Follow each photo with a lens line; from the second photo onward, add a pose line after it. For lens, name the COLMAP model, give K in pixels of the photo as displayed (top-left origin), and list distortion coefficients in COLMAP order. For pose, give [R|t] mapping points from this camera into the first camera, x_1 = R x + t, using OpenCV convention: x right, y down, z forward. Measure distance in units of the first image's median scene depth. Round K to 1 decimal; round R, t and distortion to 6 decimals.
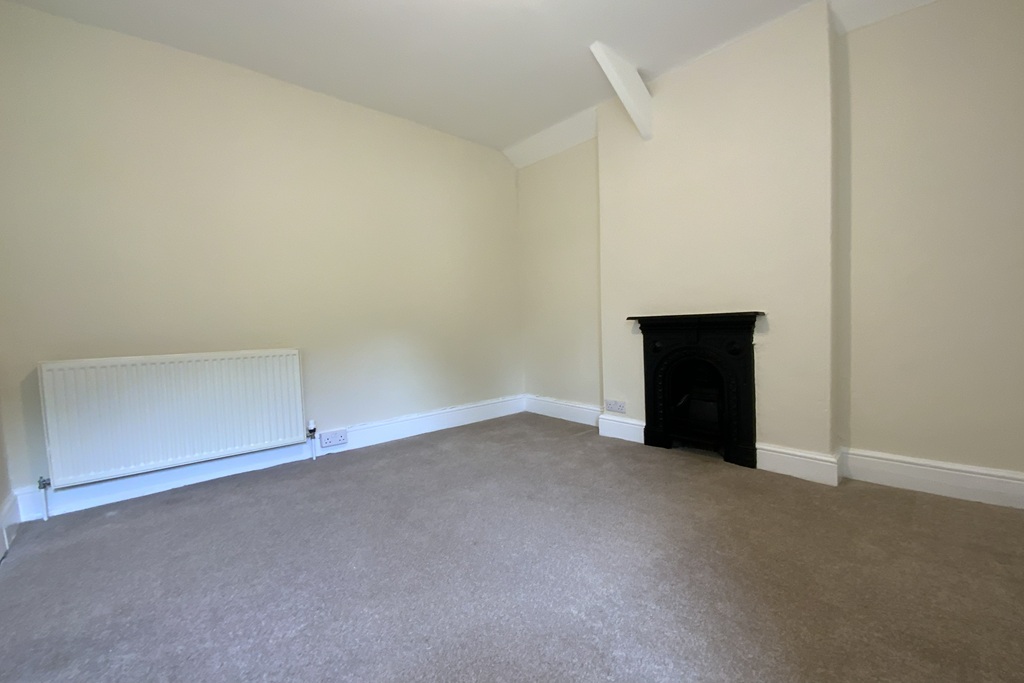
lens RADIAL K [[416.6, 0, 511.8], [0, 416.6, 336.2], [0, 0, 1]] dist [0.021917, -0.020322]
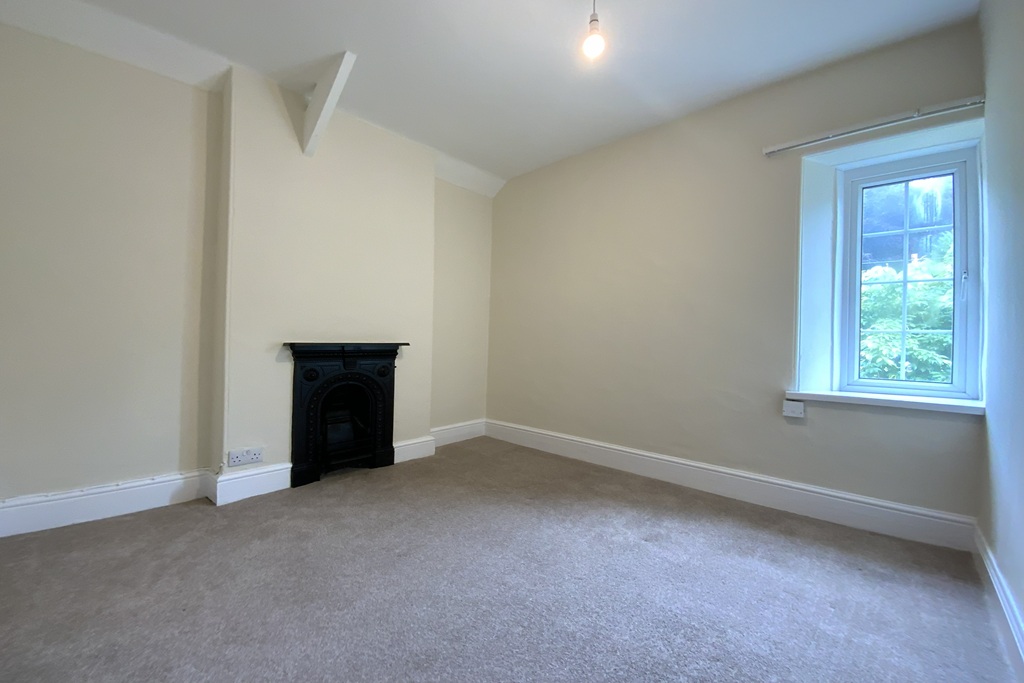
lens RADIAL K [[416.6, 0, 511.8], [0, 416.6, 336.2], [0, 0, 1]] dist [0.021917, -0.020322]
pose [[-0.101102, 0.043219, 0.993937, -0.641157], [0.019978, 0.998943, -0.041404, -0.013740], [-0.994675, 0.015671, -0.101858, 0.656289]]
